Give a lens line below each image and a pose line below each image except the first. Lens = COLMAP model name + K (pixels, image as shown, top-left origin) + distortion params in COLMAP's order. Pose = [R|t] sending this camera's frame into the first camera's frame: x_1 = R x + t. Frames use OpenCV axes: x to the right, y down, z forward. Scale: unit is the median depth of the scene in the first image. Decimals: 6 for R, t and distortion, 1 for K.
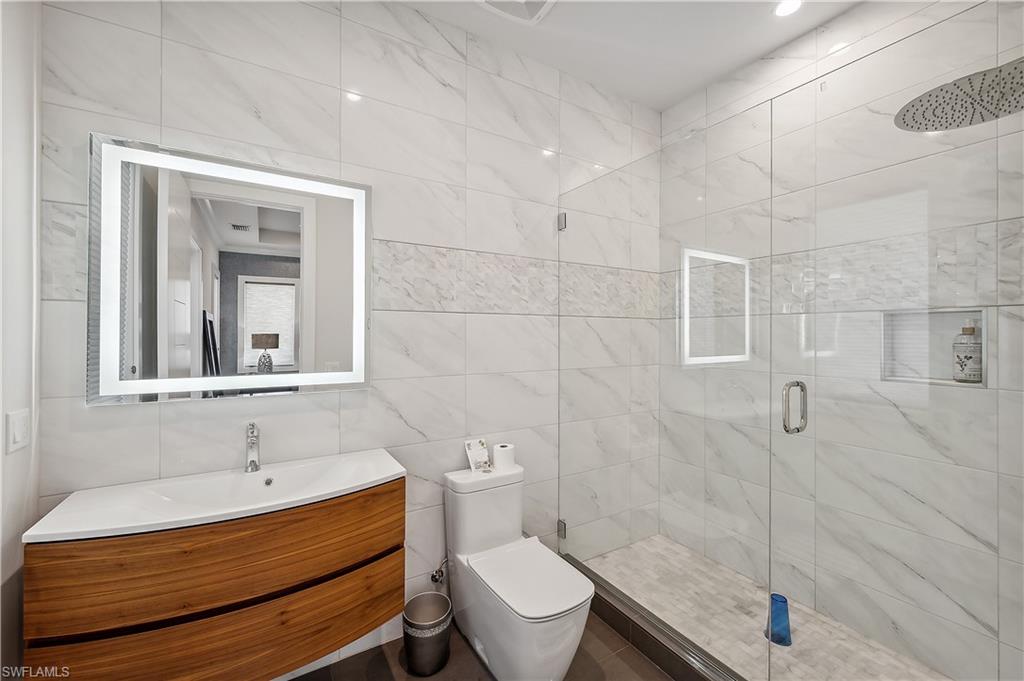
lens RADIAL K [[416.7, 0, 516.4], [0, 416.7, 336.4], [0, 0, 1]] dist [-0.009276, 0.001864]
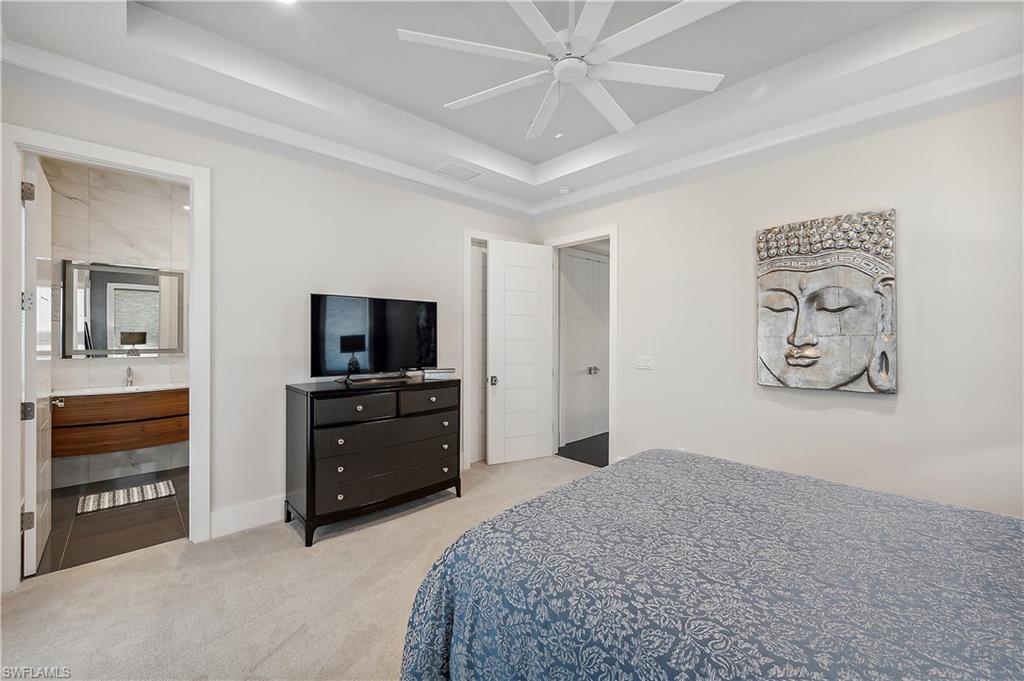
lens RADIAL K [[416.7, 0, 506.2], [0, 416.7, 337.6], [0, 0, 1]] dist [-0.009276, 0.001864]
pose [[0.981934, -0.004884, 0.189159, 0.248505], [0.003487, 0.999964, 0.007717, 0.004016], [-0.189190, -0.006917, 0.981916, -0.416298]]
